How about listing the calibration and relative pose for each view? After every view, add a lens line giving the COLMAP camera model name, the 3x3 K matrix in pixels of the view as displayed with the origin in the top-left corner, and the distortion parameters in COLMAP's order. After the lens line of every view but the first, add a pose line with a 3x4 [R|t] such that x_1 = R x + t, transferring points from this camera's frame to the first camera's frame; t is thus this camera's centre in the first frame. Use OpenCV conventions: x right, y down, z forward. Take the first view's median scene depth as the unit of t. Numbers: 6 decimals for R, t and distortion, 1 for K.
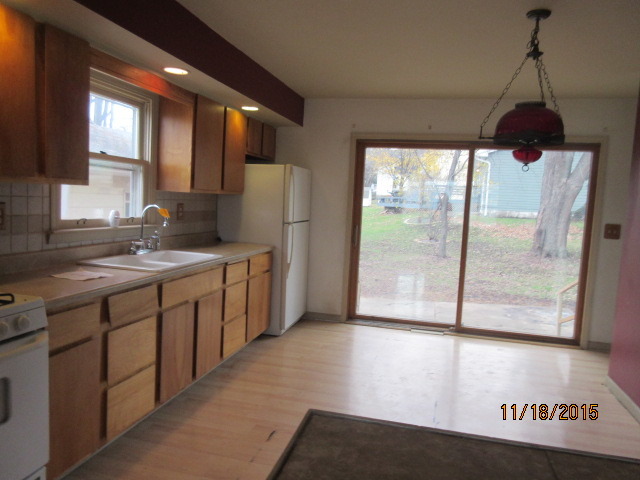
lens RADIAL K [[475.3, 0, 322.5], [0, 475.3, 238.8], [0, 0, 1]] dist [0.032796, 0.002647]
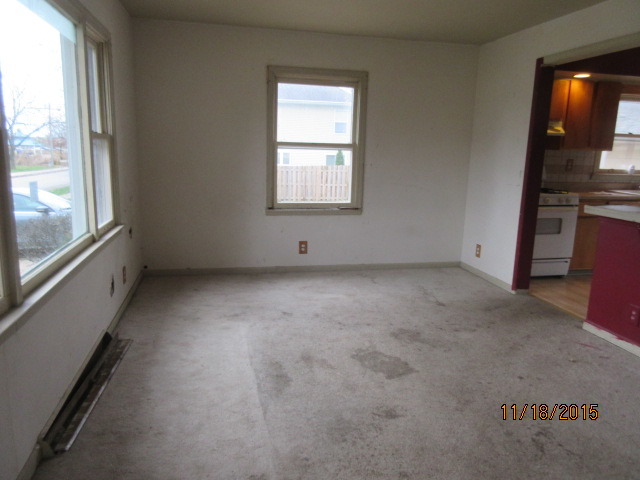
lens RADIAL K [[475.3, 0, 322.0], [0, 475.3, 241.1], [0, 0, 1]] dist [0.032796, 0.002647]
pose [[0.441677, 0.129196, -0.887823, 0.855002], [-0.084467, 0.991170, 0.102214, 0.168023], [0.893189, 0.029846, 0.448689, -1.044534]]
